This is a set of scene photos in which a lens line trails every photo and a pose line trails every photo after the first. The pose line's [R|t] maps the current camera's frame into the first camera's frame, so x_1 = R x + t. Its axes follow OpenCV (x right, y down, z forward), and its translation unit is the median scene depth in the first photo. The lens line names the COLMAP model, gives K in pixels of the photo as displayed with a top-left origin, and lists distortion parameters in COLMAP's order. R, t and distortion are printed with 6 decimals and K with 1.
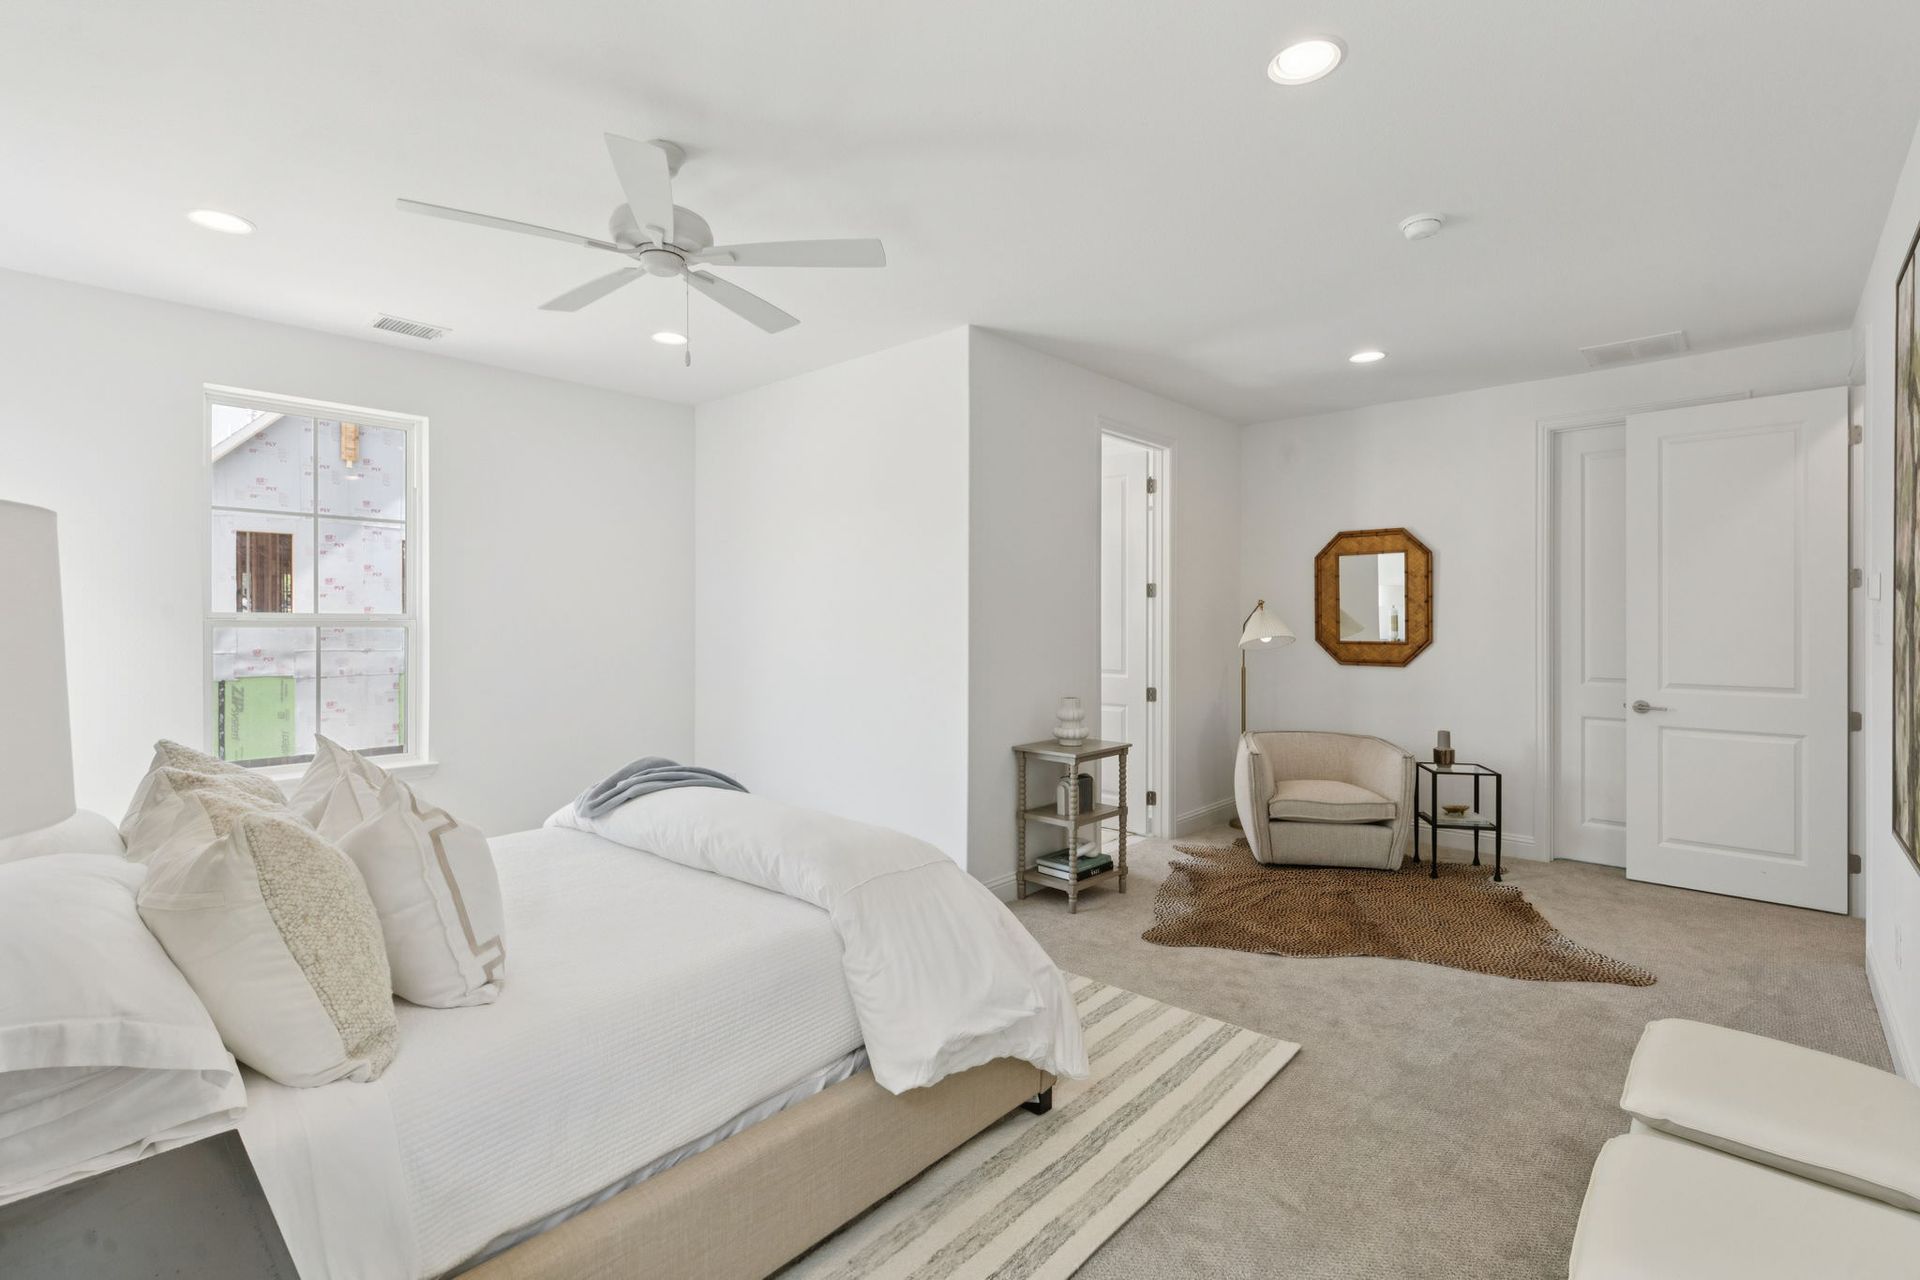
lens RADIAL K [[883.6, 0, 963.4], [0, 883.6, 631.1], [0, 0, 1]] dist [0.001943, 0.000420]
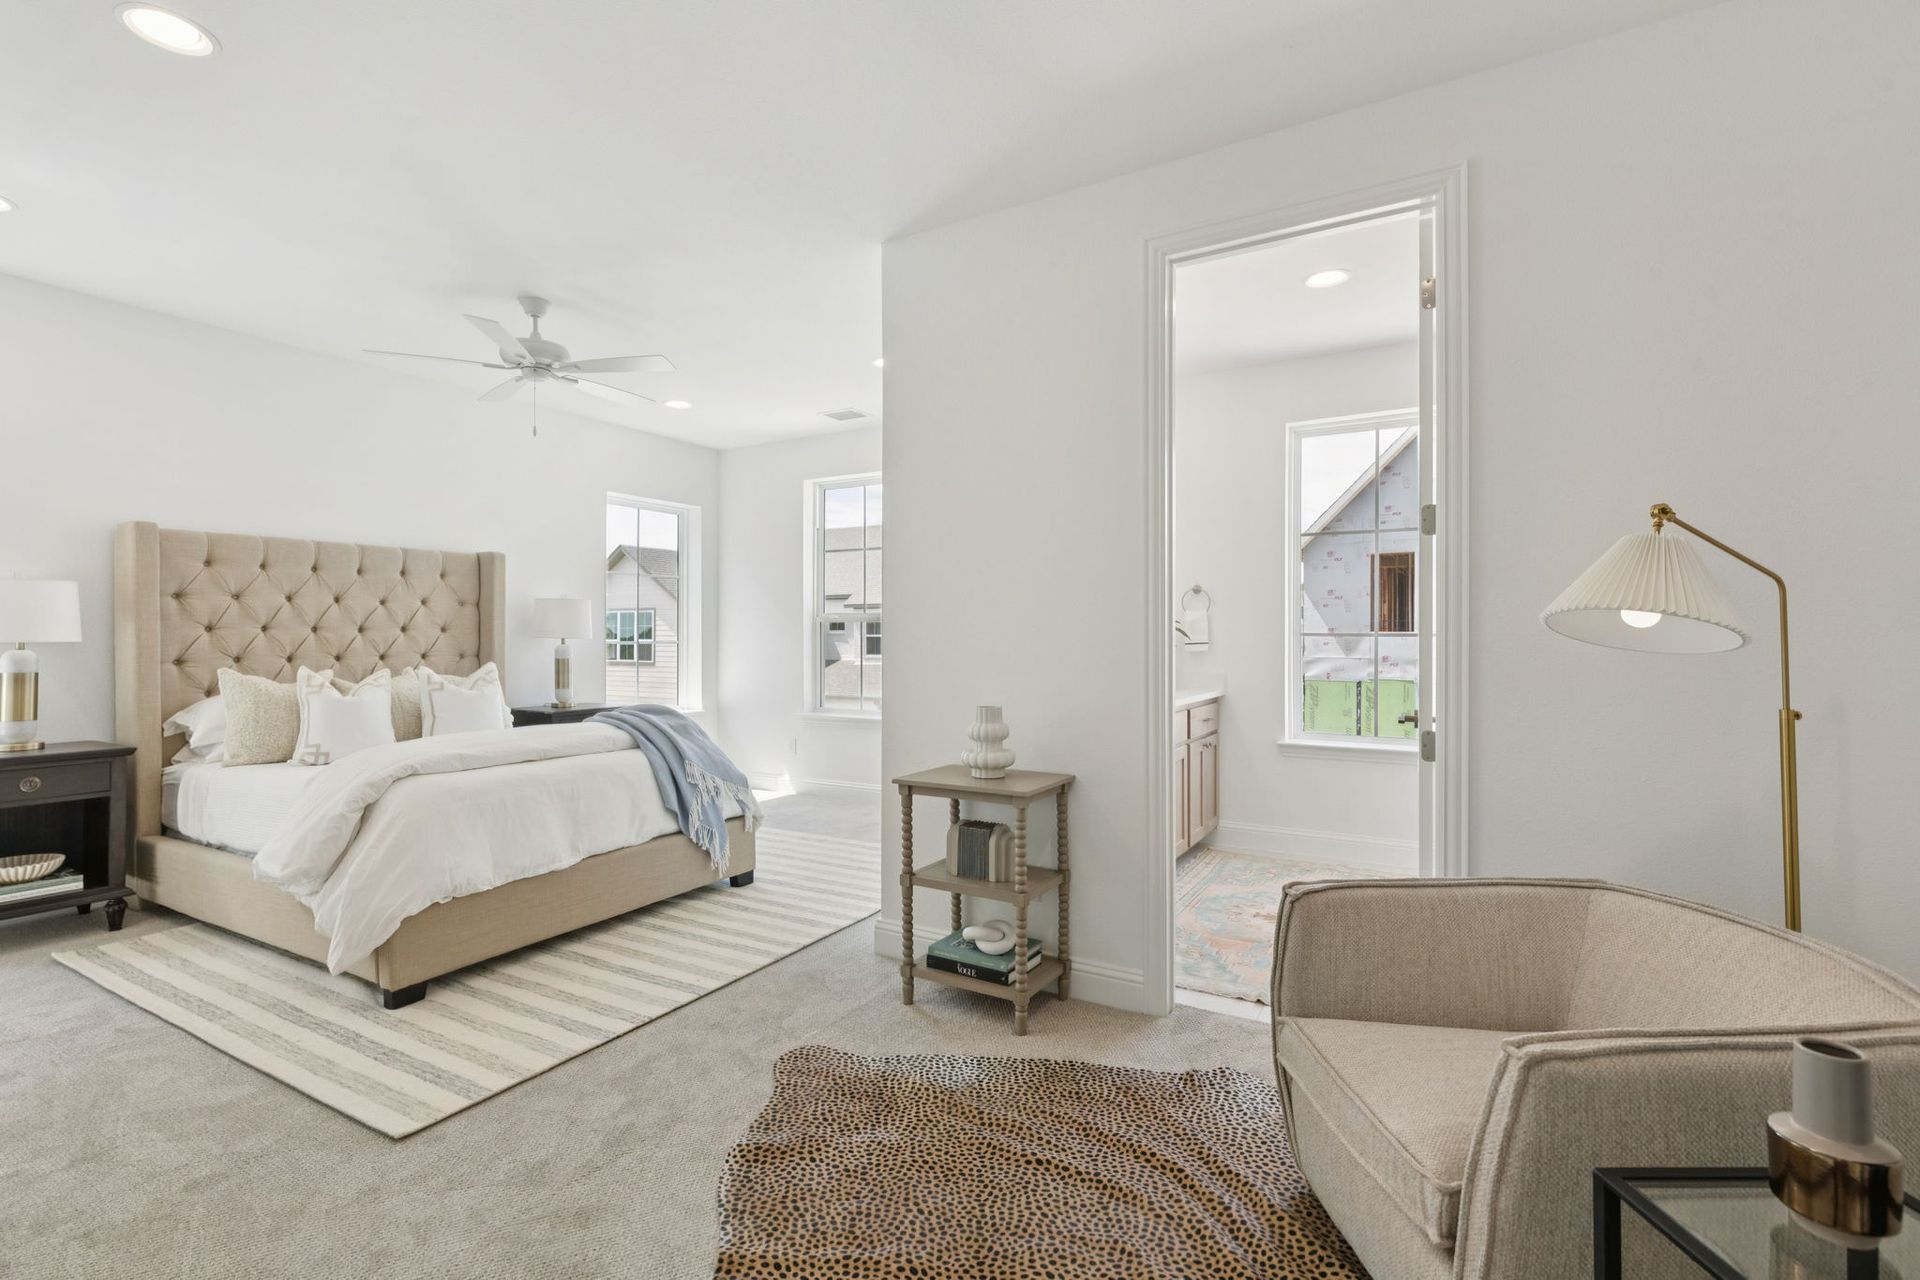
lens RADIAL K [[883.6, 0, 960.3], [0, 883.6, 634.9], [0, 0, 1]] dist [0.001943, 0.000420]
pose [[0.189450, -0.004339, -0.981881, 0.892348], [-0.011200, 0.999916, -0.006580, 0.029496], [0.981826, 0.012244, 0.189385, 0.971101]]
